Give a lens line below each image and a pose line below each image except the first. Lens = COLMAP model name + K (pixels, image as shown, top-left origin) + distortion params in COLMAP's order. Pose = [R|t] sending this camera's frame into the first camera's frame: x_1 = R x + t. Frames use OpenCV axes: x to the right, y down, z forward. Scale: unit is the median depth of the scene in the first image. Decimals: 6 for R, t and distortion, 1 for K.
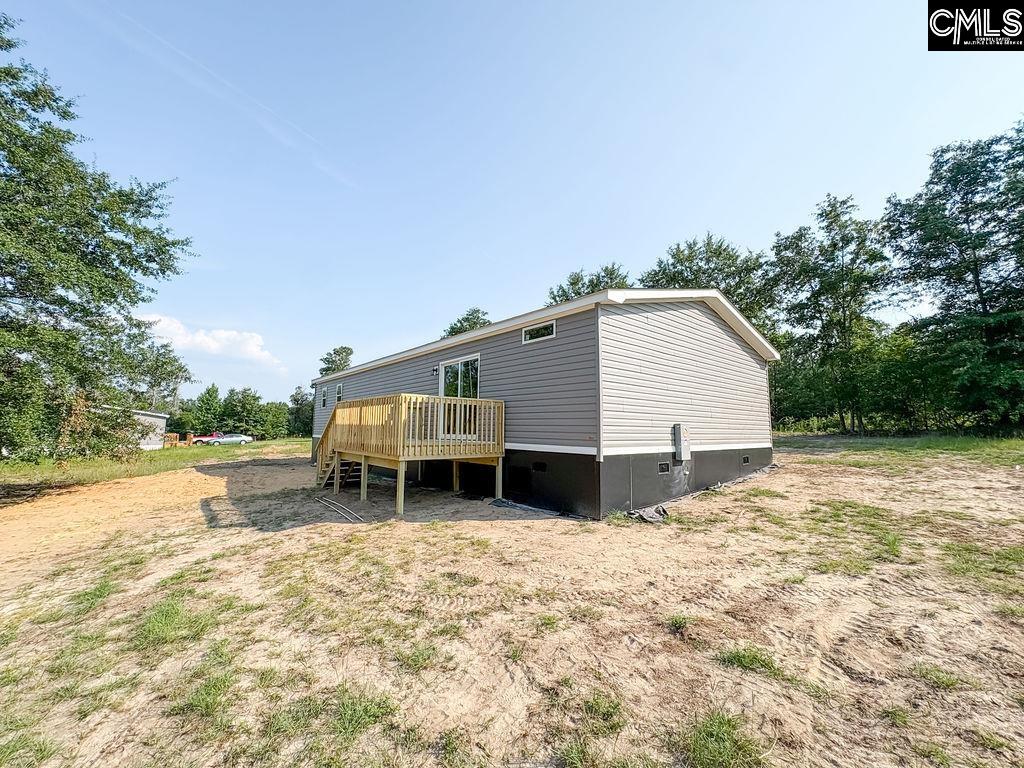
lens RADIAL K [[413.3, 0, 512.0], [0, 413.3, 384.0], [0, 0, 1]] dist [0.001703, 0.000297]
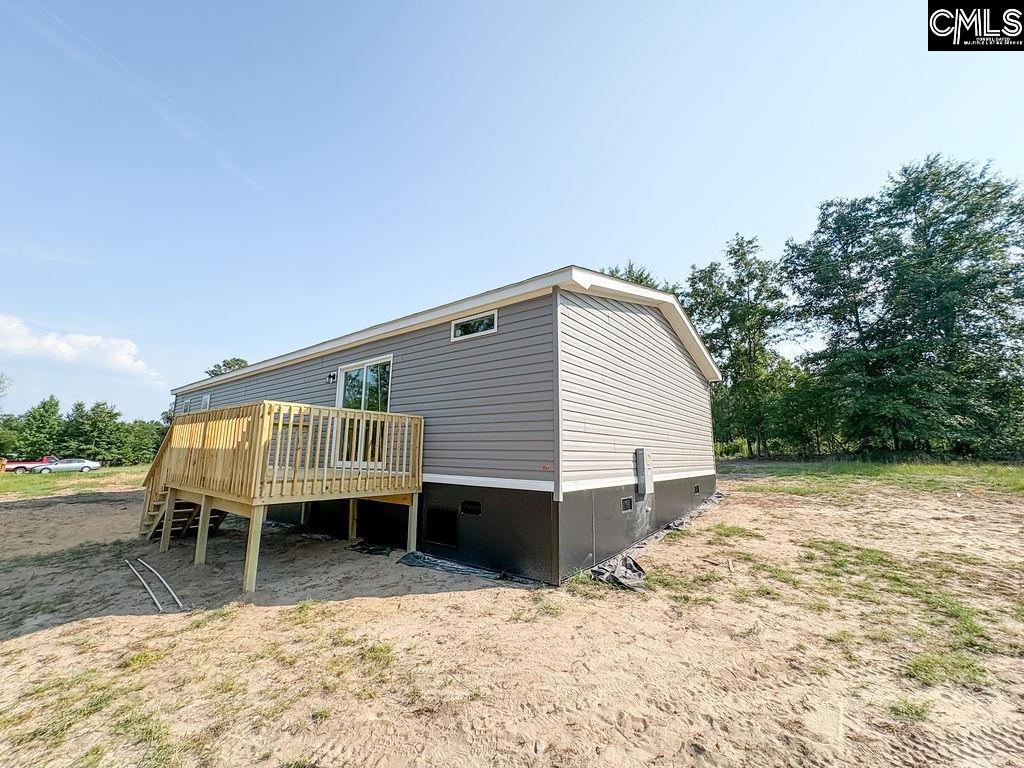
lens RADIAL K [[413.3, 0, 512.0], [0, 413.3, 384.0], [0, 0, 1]] dist [0.001703, 0.000297]
pose [[0.980139, 0.034263, 0.195331, -0.010374], [-0.023180, 0.998004, -0.058744, 0.021826], [-0.196954, 0.053049, 0.978977, 0.233033]]
